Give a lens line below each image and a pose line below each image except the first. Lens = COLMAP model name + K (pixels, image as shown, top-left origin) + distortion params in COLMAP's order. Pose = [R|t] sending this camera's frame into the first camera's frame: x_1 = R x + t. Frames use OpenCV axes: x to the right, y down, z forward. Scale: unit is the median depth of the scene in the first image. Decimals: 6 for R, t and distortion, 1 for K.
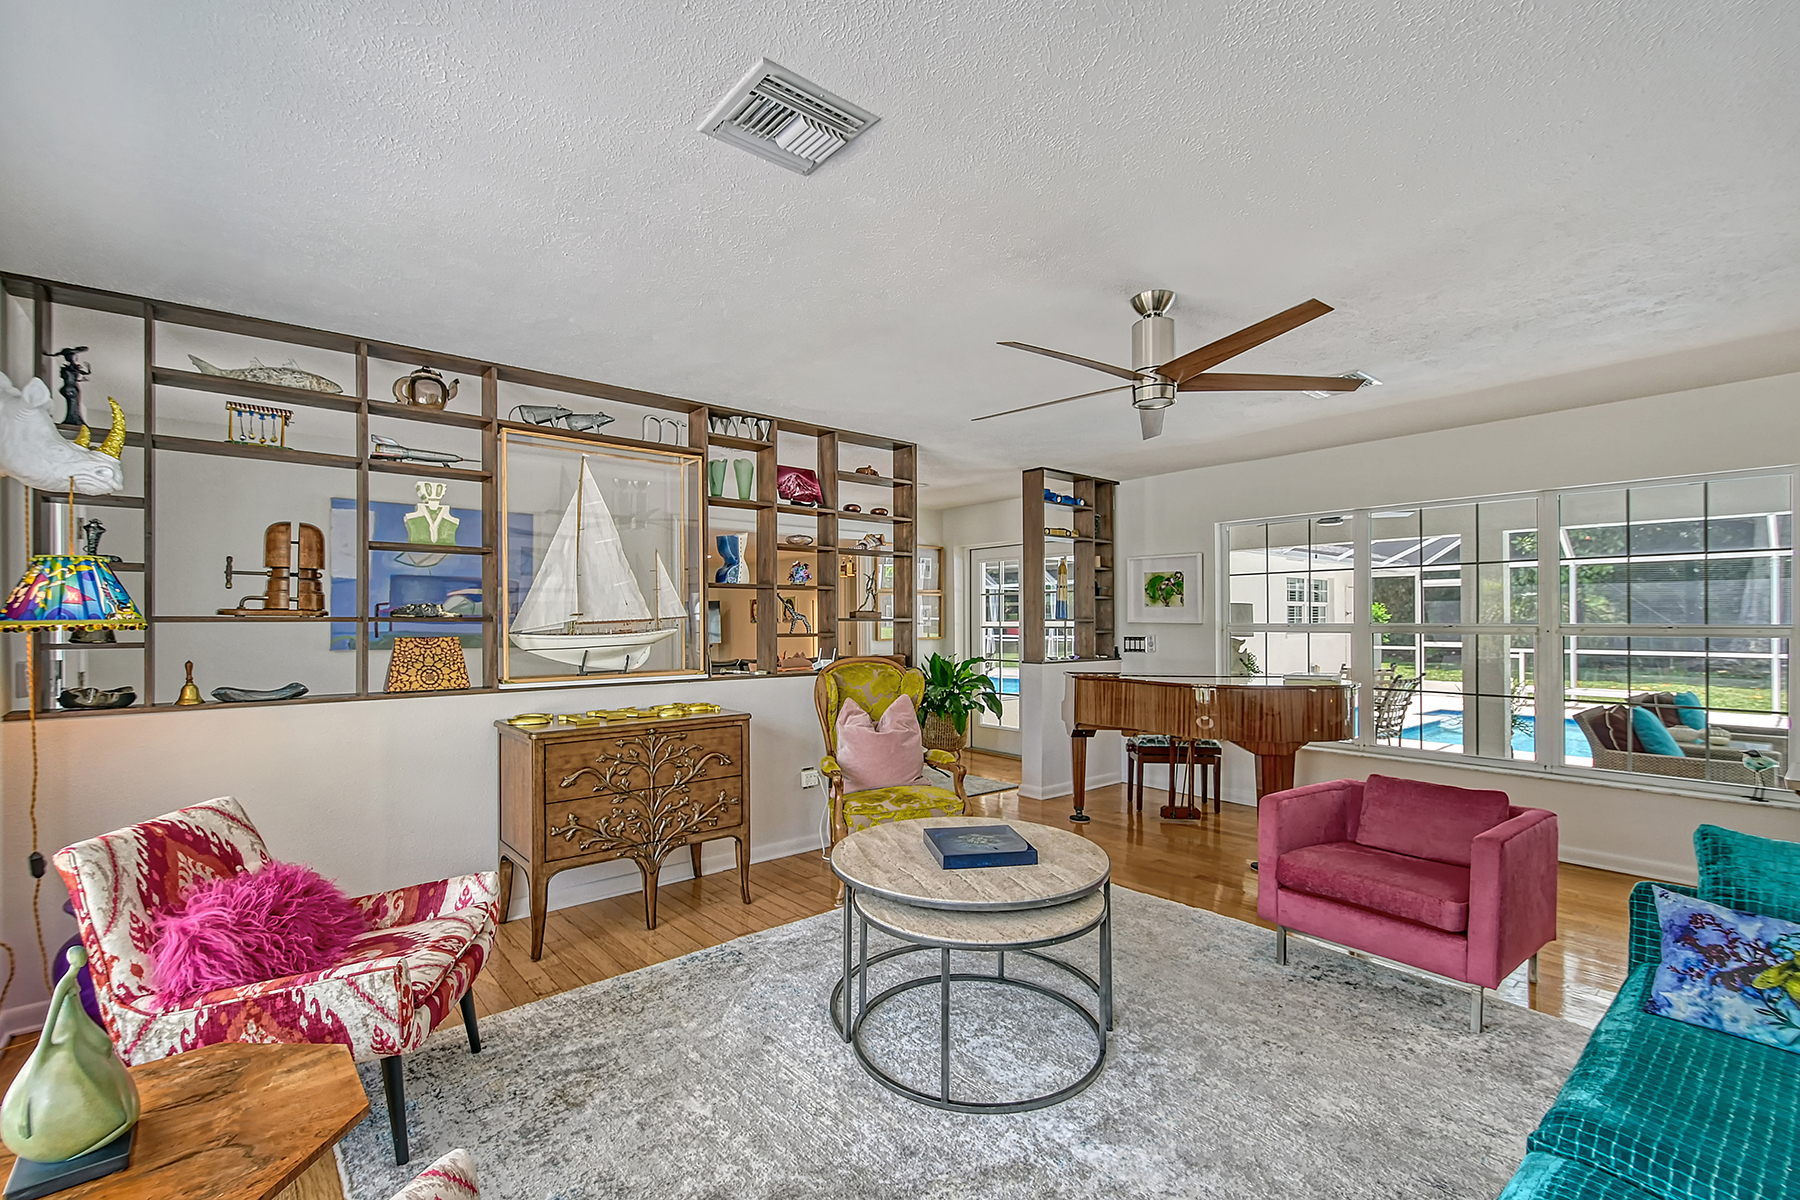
lens RADIAL K [[792.0, 0, 894.7], [0, 792.0, 623.0], [0, 0, 1]] dist [0.015402, -0.000612]
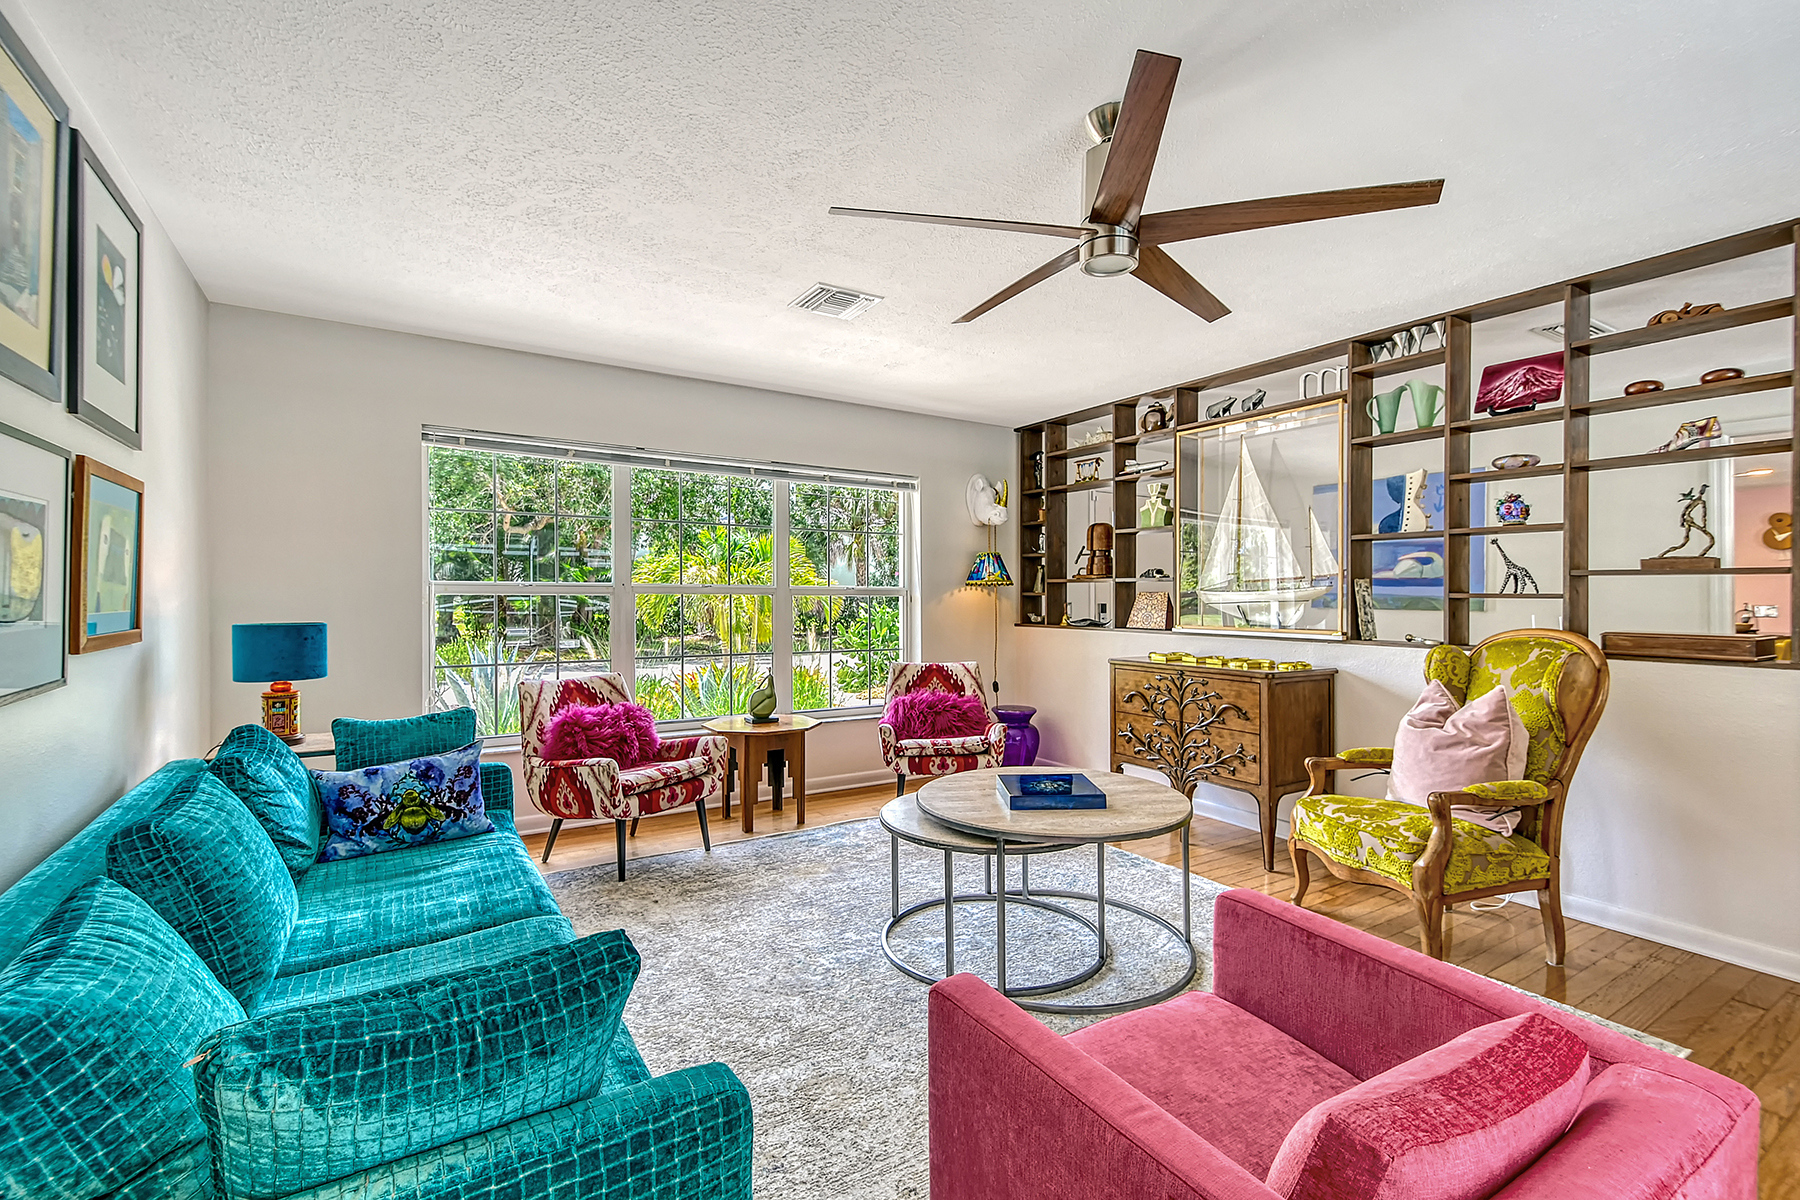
lens RADIAL K [[790.1, 0, 893.8], [0, 790.1, 609.7], [0, 0, 1]] dist [0.000800, -0.000208]
pose [[-0.140731, 0.020542, -0.989835, 0.692676], [-0.008455, 0.999723, 0.021950, 0.017314], [0.990012, 0.011458, -0.140519, 0.576204]]
